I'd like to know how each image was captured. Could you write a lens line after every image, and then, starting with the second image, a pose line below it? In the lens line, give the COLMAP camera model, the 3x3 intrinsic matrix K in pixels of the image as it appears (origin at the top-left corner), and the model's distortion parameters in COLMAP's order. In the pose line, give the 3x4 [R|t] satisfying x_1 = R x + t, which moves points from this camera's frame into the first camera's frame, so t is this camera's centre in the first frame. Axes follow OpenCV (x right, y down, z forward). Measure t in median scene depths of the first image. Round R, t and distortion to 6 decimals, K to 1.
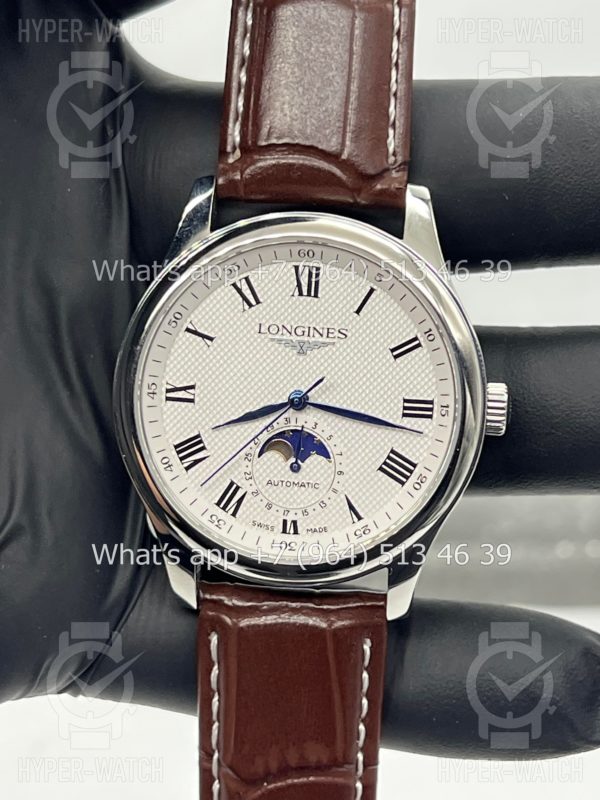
lens RADIAL K [[1806.5, 0, 300.8], [0, 1806.5, 398.7], [0, 0, 1]] dist [0.304413, 0.000000]
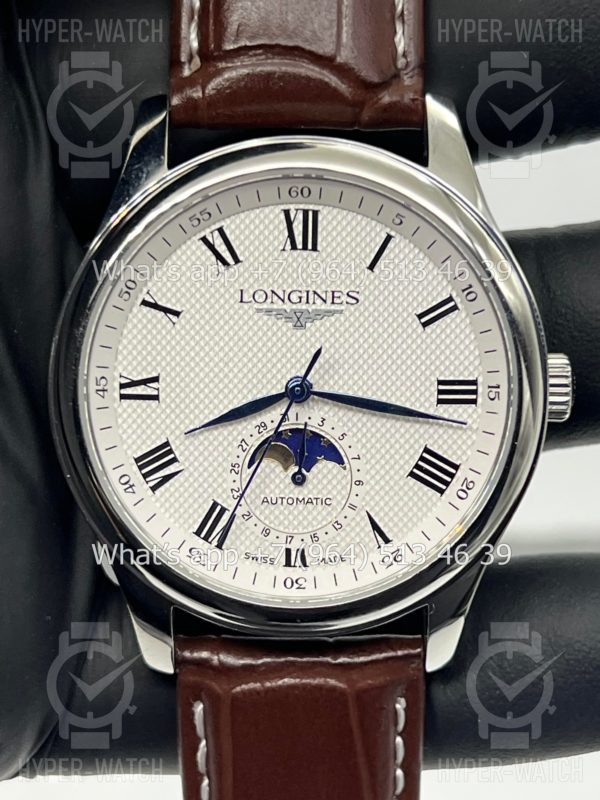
lens RADIAL K [[1806.5, 0, 299.0], [0, 1806.5, 426.1], [0, 0, 1]] dist [0.304413, 0.000000]
pose [[0.995900, -0.055036, 0.071786, -0.055653], [0.053330, 0.998252, 0.025482, -0.003039], [-0.073063, -0.021549, 0.997095, 0.250229]]
